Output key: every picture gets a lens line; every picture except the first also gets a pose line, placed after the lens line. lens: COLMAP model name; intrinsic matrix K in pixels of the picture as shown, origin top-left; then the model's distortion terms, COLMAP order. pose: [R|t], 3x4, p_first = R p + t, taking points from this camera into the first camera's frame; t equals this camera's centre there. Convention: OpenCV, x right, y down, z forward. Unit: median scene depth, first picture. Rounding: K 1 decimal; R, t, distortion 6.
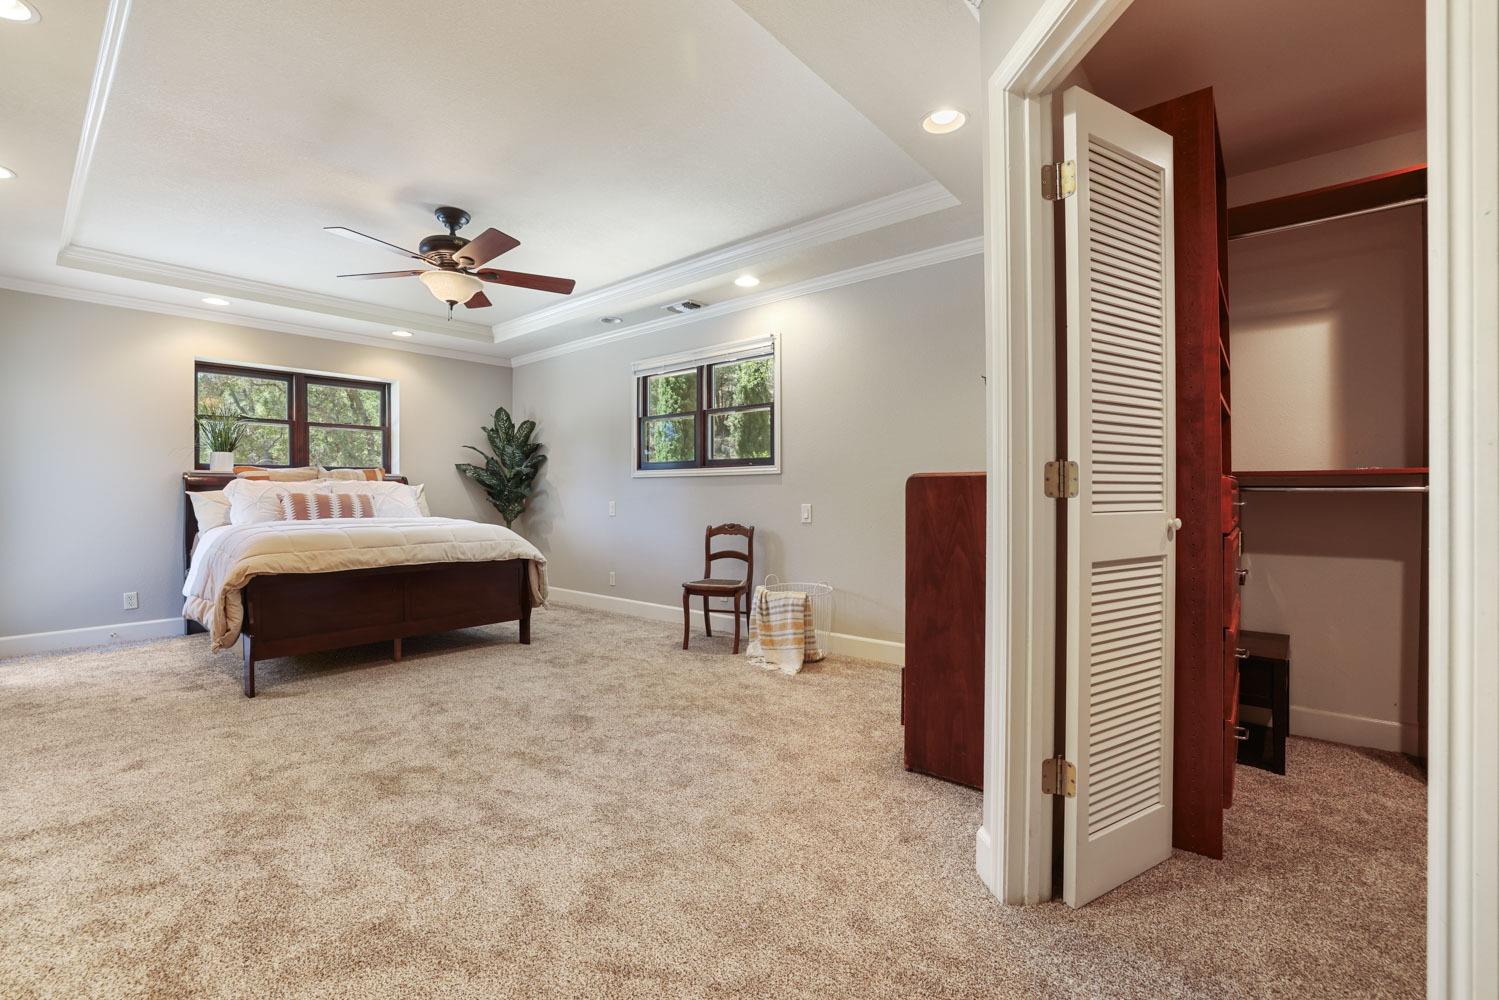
lens RADIAL K [[637.8, 0, 744.3], [0, 637.8, 493.4], [0, 0, 1]] dist [-0.031107, 0.009574]
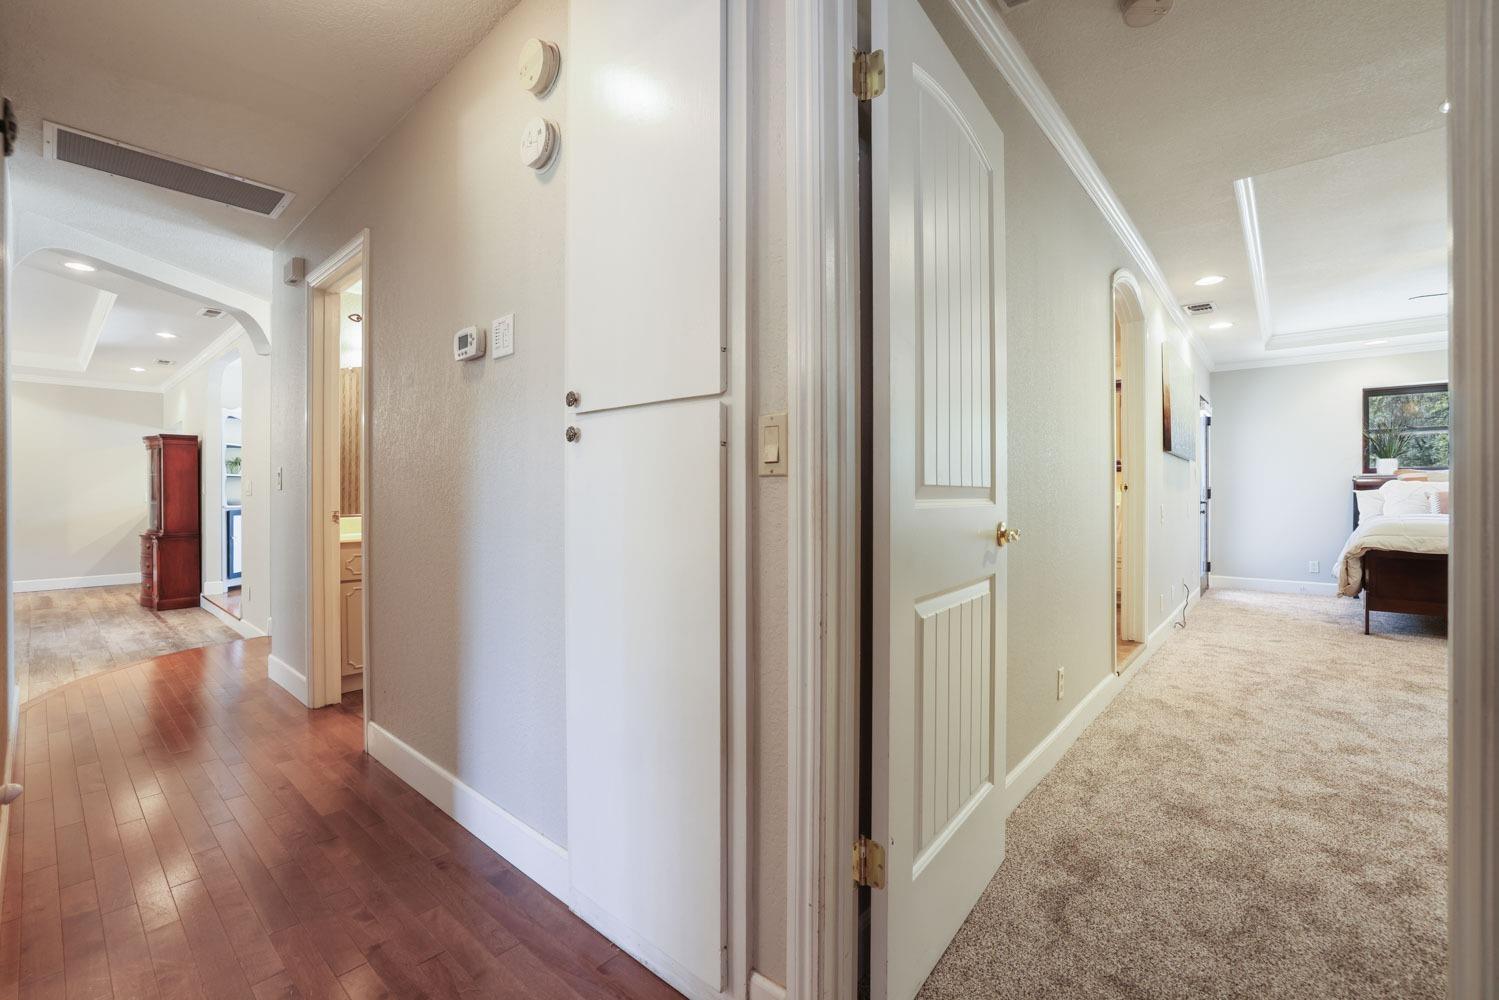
lens RADIAL K [[637.8, 0, 744.3], [0, 637.8, 493.4], [0, 0, 1]] dist [-0.031107, 0.009574]
pose [[-0.016489, 0.005389, -0.999850, 0.530655], [-0.003283, 0.999980, 0.005444, 0.000985], [0.999859, 0.003372, -0.016471, -0.318939]]
